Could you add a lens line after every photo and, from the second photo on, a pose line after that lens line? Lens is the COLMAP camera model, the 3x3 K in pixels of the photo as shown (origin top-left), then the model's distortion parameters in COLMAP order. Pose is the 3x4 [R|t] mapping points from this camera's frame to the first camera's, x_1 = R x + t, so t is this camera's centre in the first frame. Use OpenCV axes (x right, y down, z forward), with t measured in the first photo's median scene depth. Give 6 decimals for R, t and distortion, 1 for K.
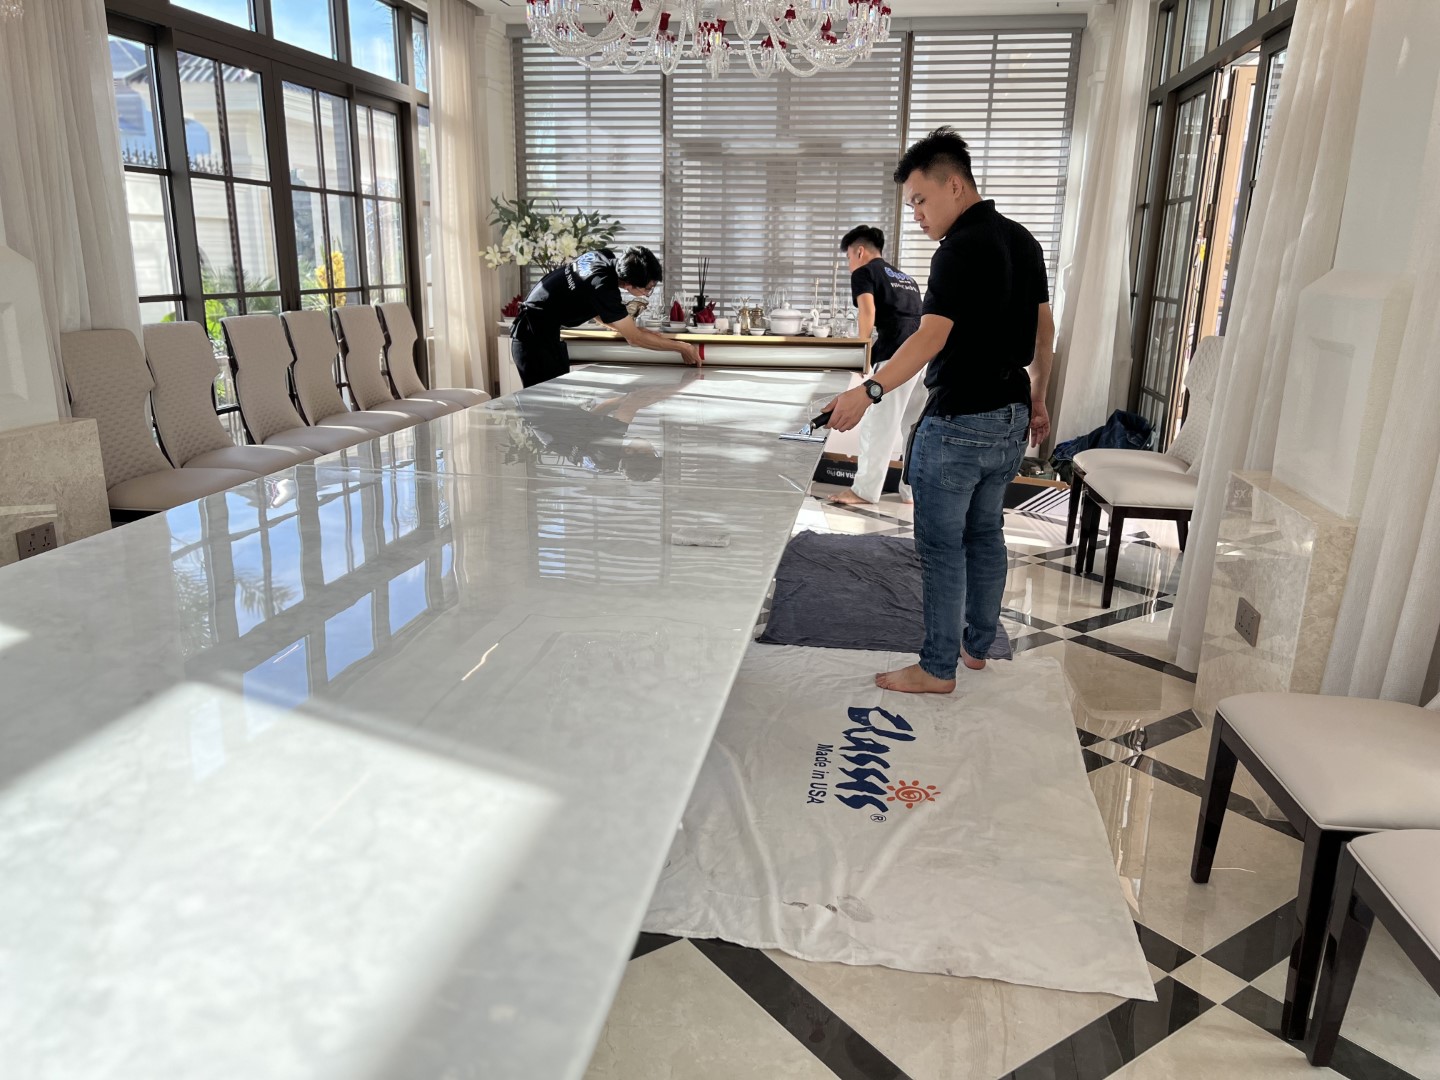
lens RADIAL K [[1088.2, 0, 713.4], [0, 1088.2, 554.4], [0, 0, 1]] dist [0.066298, -0.053453]
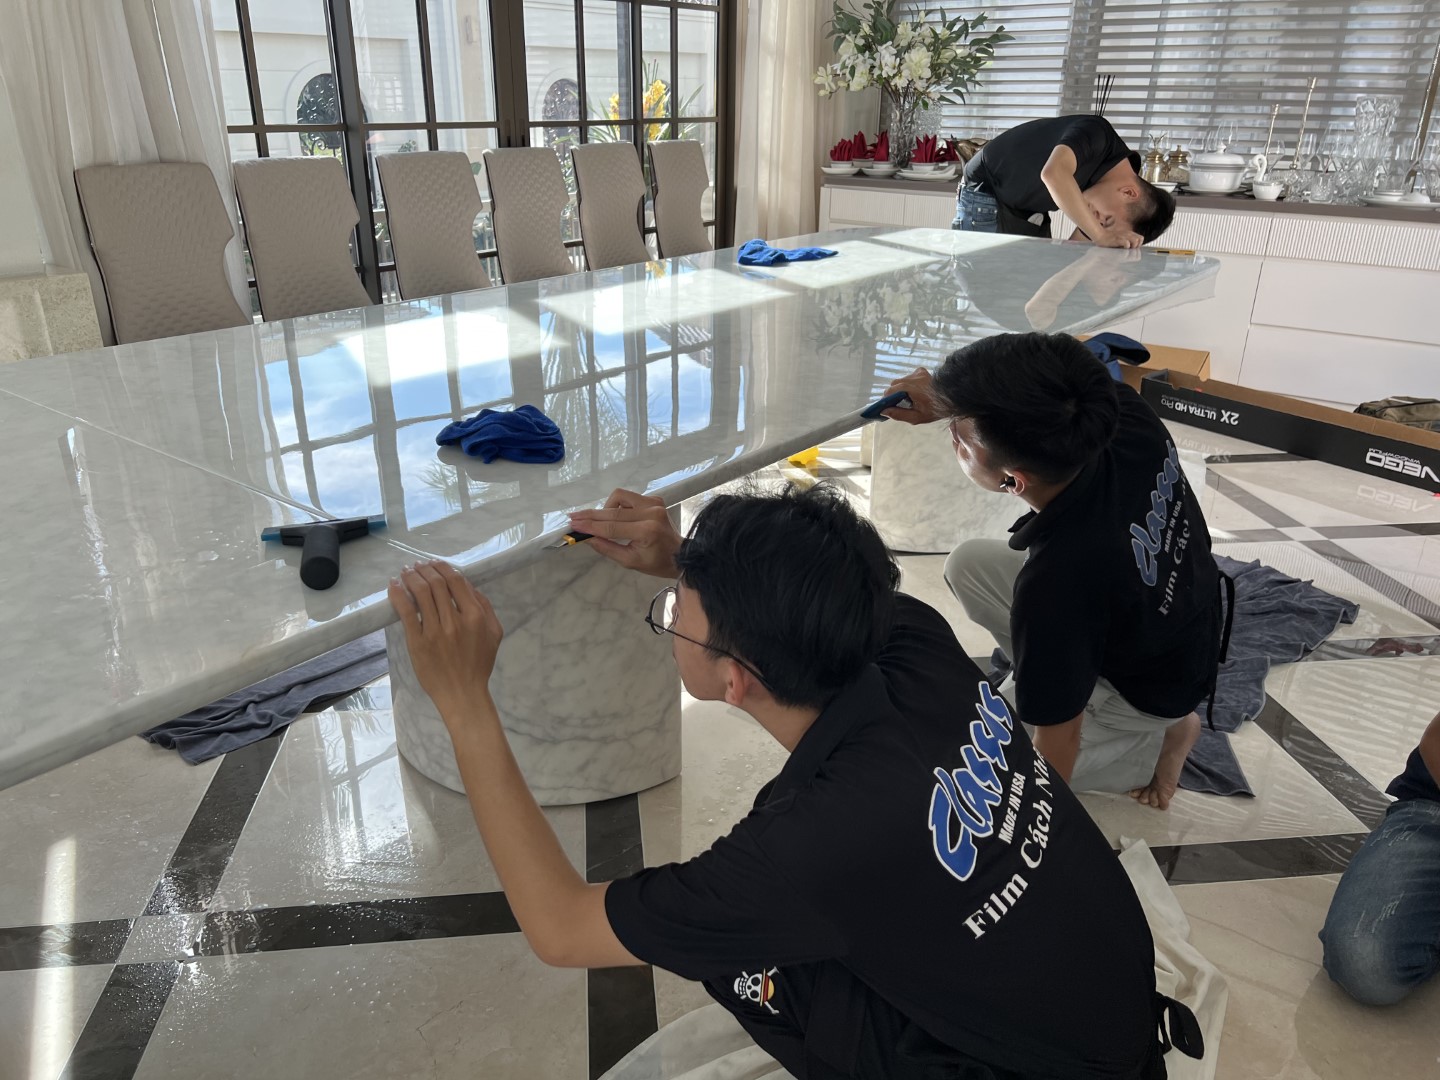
lens RADIAL K [[1088.2, 0, 715.3], [0, 1088.2, 526.8], [0, 0, 1]] dist [0.066298, -0.053453]
pose [[0.872060, 0.175262, -0.456941, 0.147921], [-0.124111, 0.982353, 0.139924, -0.058889], [0.473401, -0.065311, 0.878423, 0.253573]]
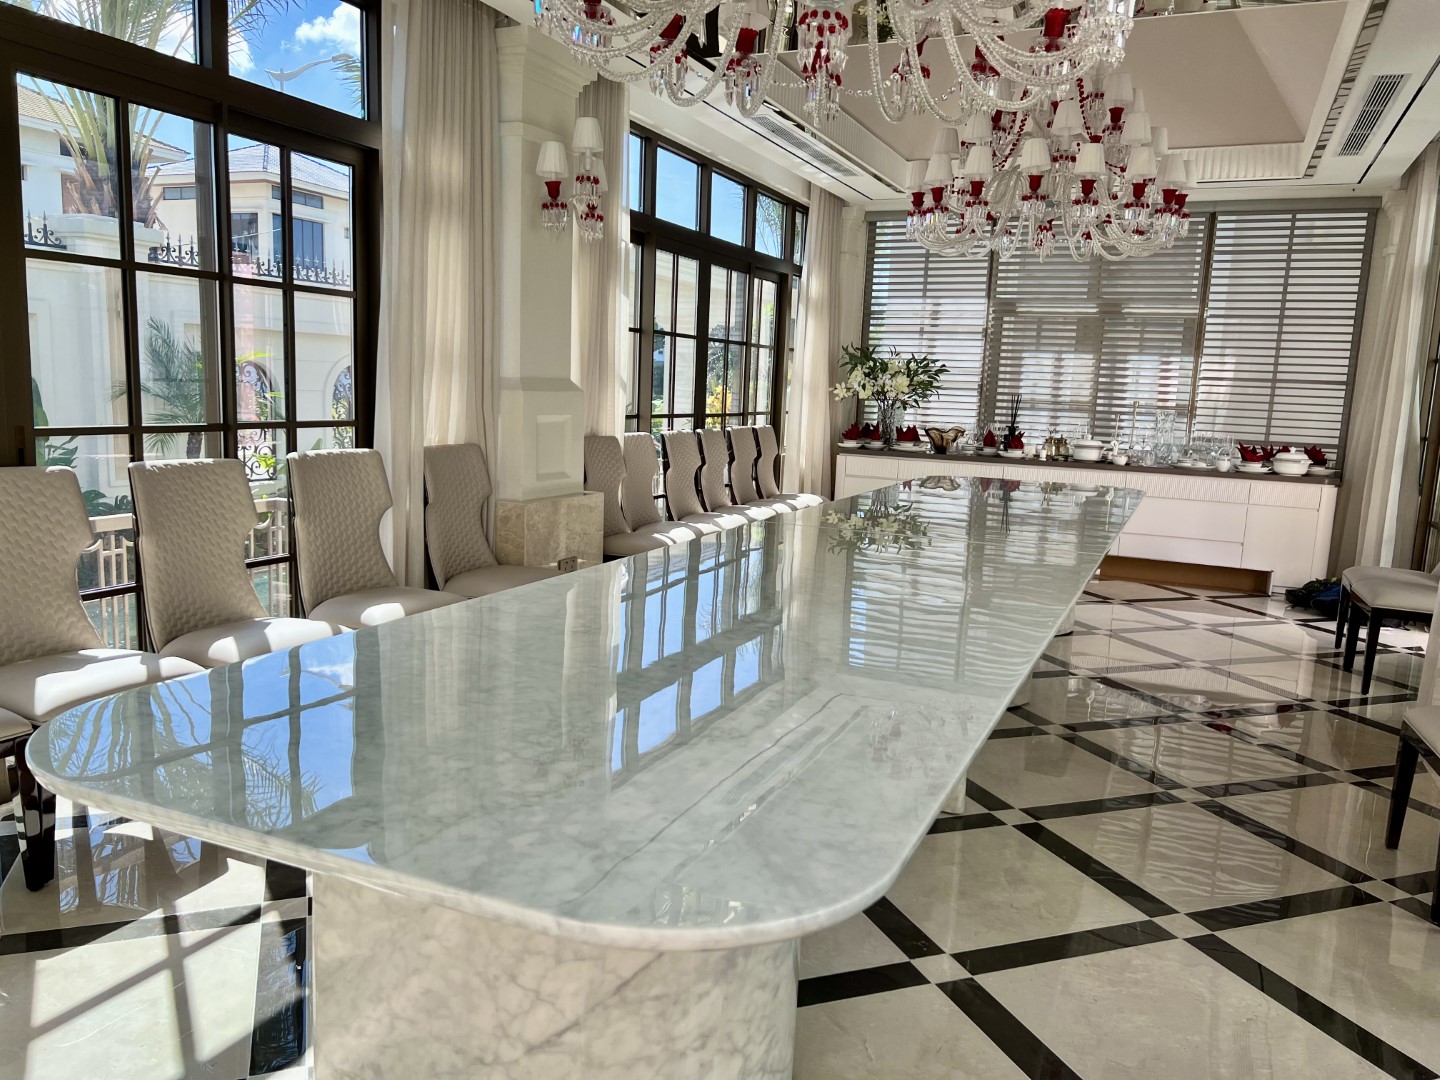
lens RADIAL K [[1088.2, 0, 724.3], [0, 1088.2, 552.0], [0, 0, 1]] dist [0.066298, -0.053453]
pose [[0.968822, 0.060465, -0.240266, -0.020841], [-0.088516, 0.990233, -0.107723, 0.053424], [0.231406, 0.125632, 0.964711, -0.199789]]
